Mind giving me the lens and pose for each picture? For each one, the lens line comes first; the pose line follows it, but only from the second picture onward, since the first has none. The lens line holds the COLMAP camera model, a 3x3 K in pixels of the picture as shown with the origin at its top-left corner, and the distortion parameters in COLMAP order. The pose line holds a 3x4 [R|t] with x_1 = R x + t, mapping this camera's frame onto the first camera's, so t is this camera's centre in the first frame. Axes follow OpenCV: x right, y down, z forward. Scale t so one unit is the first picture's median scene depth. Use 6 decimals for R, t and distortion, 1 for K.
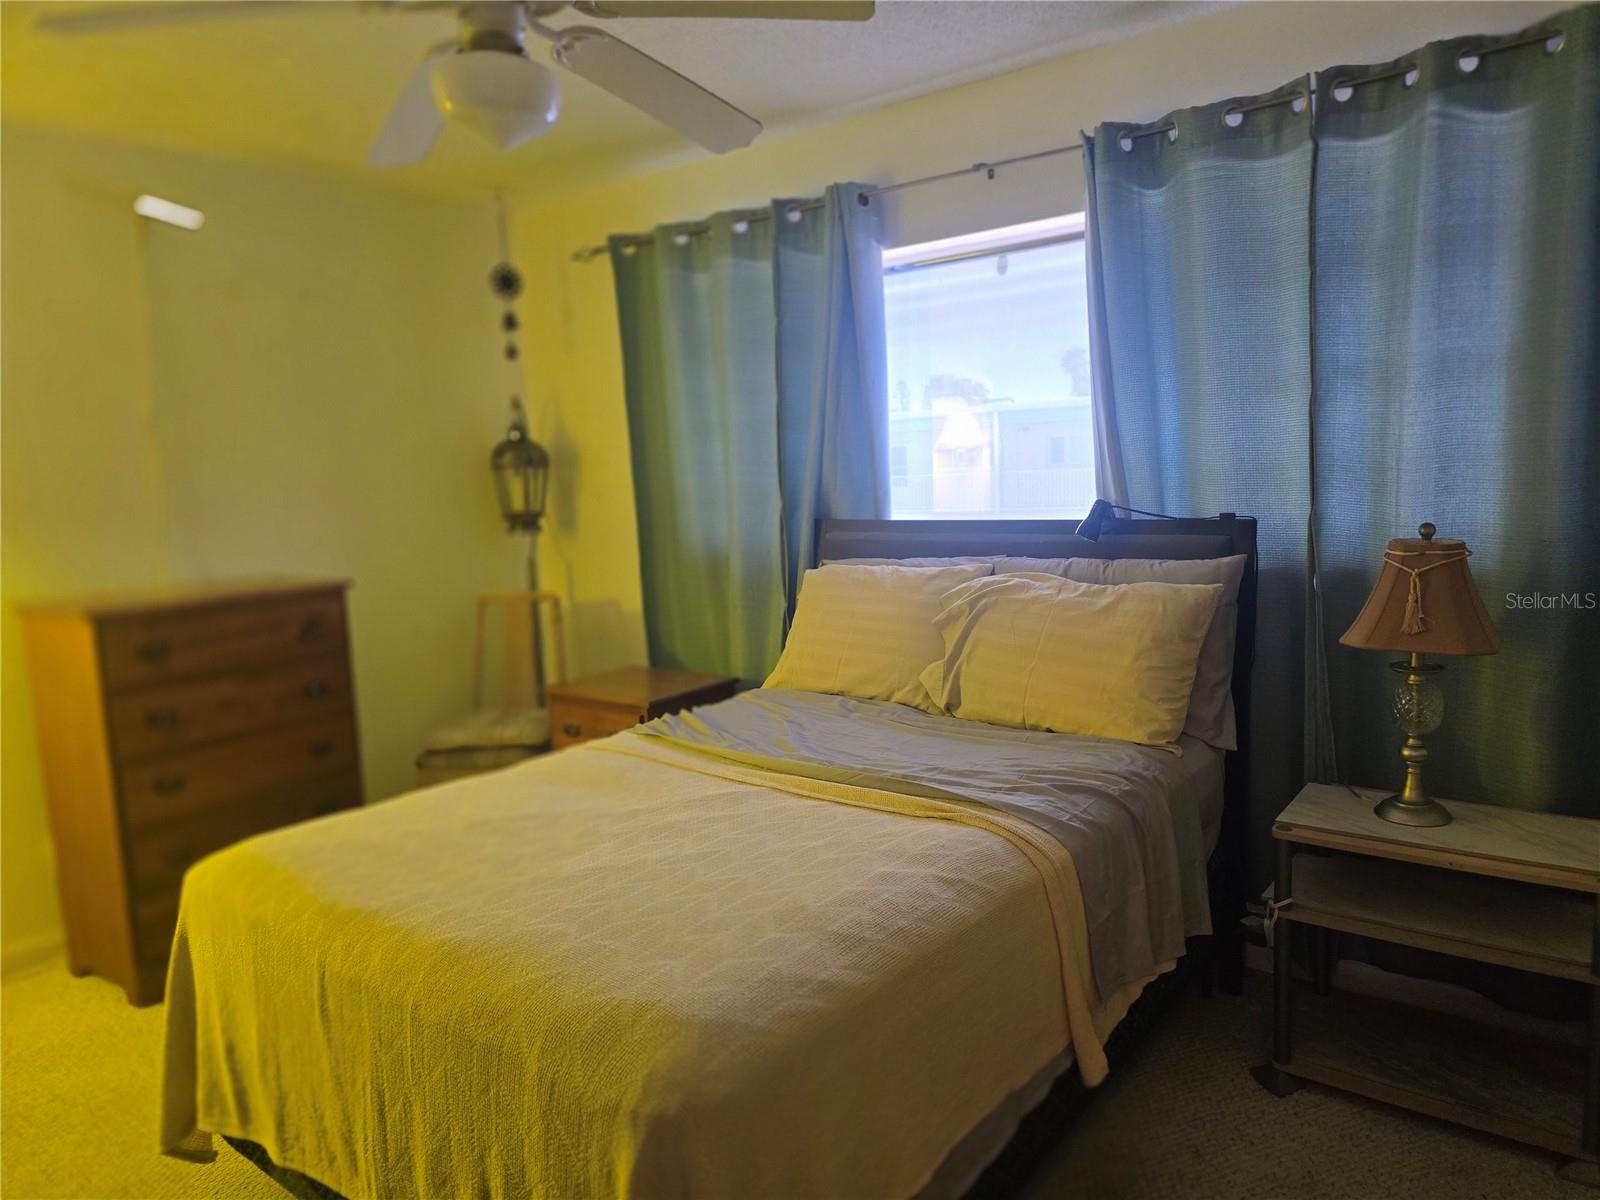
lens RADIAL K [[1067.6, 0, 829.3], [0, 1067.6, 620.9], [0, 0, 1]] dist [0.001272, -0.001282]
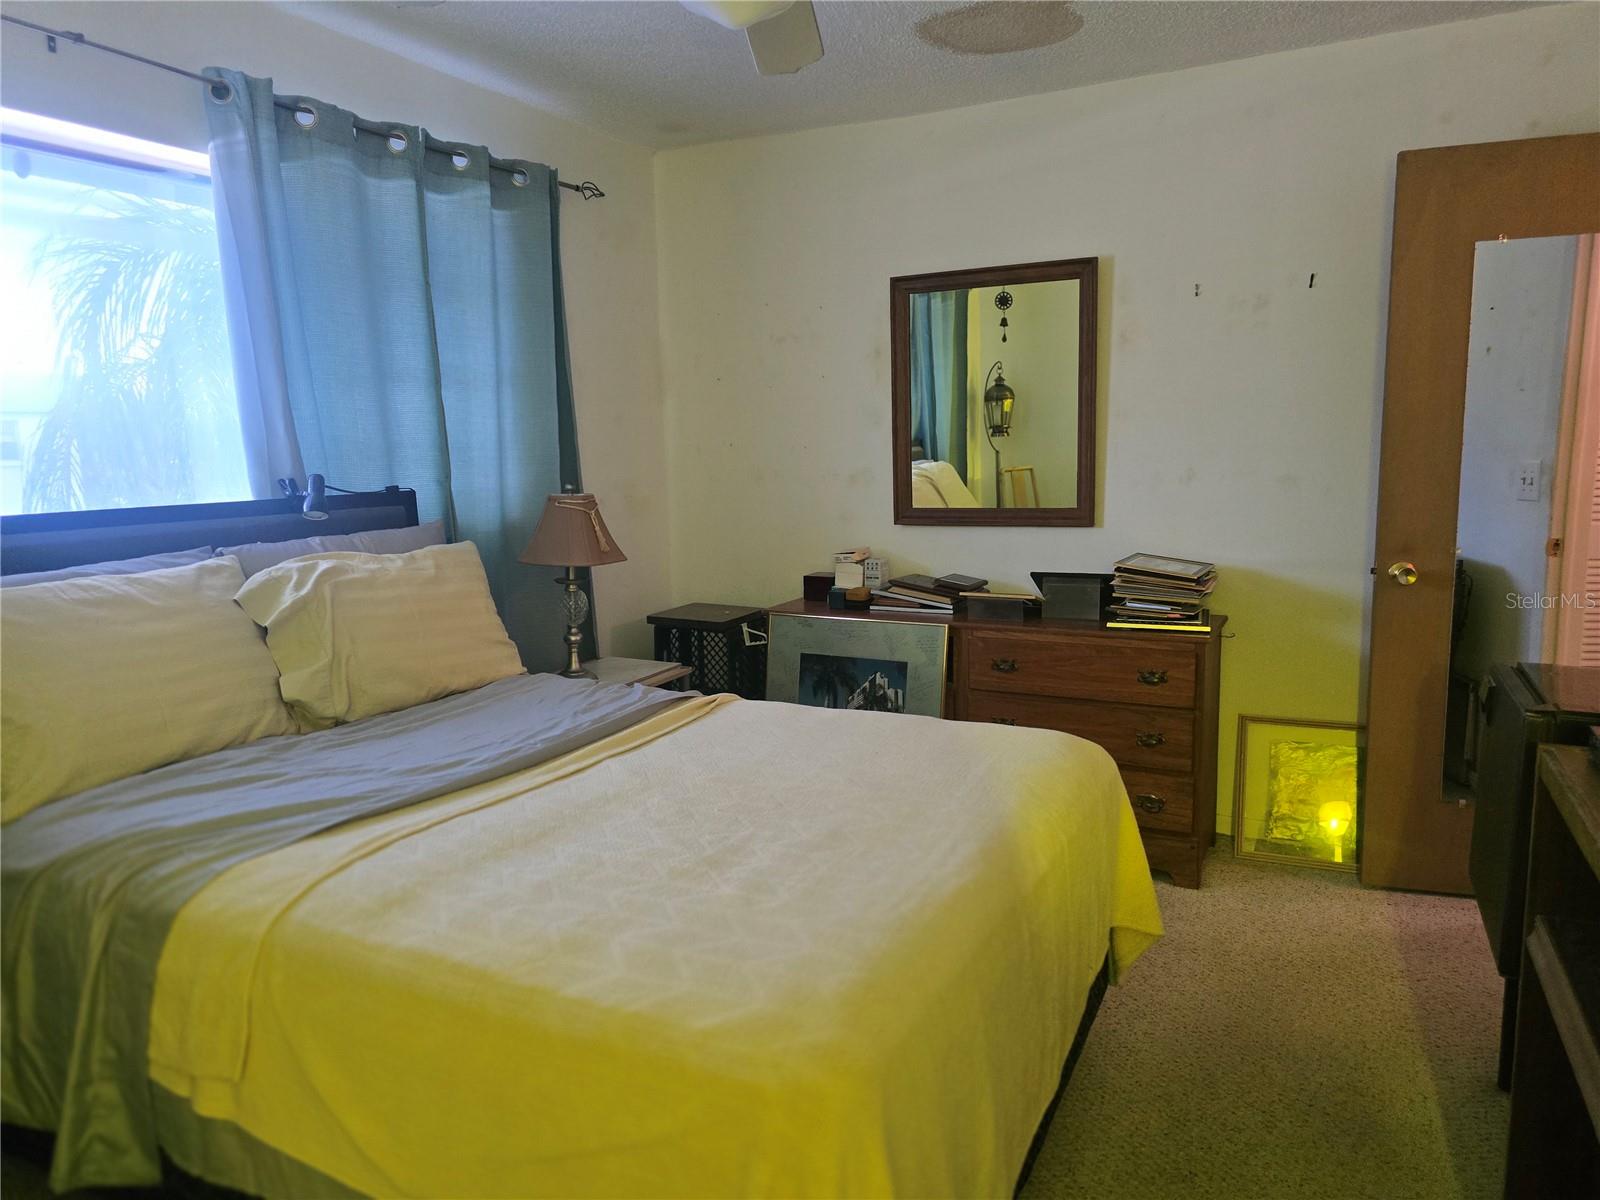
lens RADIAL K [[1070.1, 0, 817.6], [0, 1070.1, 608.9], [0, 0, 1]] dist [0.061214, -0.057561]
pose [[-0.176412, -0.124205, 0.976449, -0.883465], [0.149961, 0.977035, 0.151372, -0.083588], [-0.972826, 0.173133, -0.153735, 0.802753]]
